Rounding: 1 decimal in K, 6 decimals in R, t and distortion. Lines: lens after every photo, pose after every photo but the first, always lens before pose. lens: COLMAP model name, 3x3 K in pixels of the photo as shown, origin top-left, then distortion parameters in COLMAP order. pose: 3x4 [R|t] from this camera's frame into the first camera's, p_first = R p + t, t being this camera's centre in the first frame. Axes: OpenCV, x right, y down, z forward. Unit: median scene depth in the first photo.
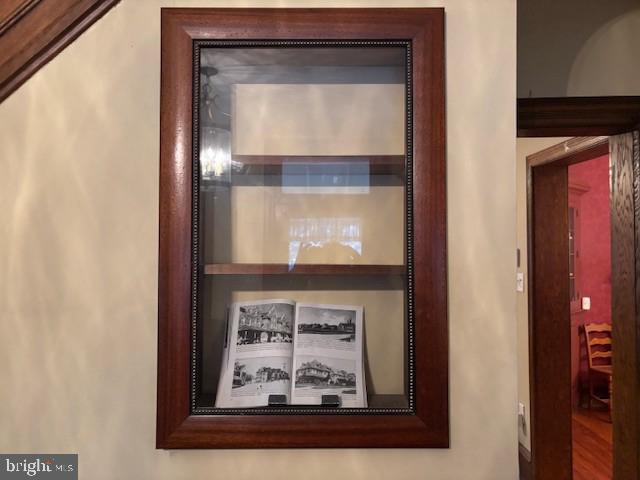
lens RADIAL K [[485.1, 0, 320.7], [0, 485.1, 238.2], [0, 0, 1]] dist [0.008004, 0.014522]
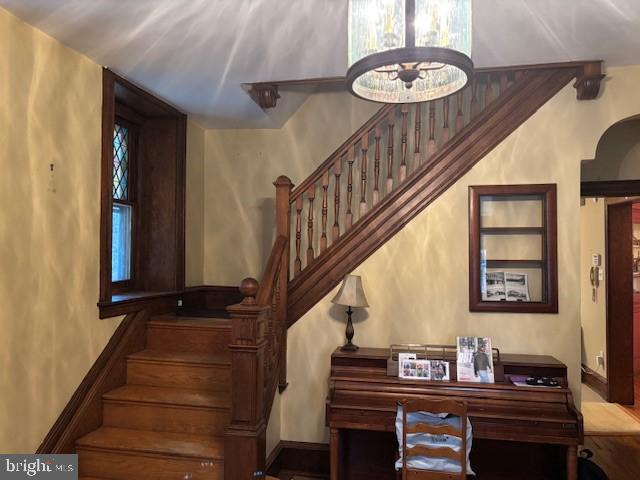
lens RADIAL K [[485.1, 0, 318.8], [0, 485.1, 244.9], [0, 0, 1]] dist [0.008004, 0.014522]
pose [[0.983890, 0.000115, -0.178777, -0.699645], [0.000811, 0.999987, 0.005106, -0.060912], [0.178775, -0.005169, 0.983876, -2.390591]]
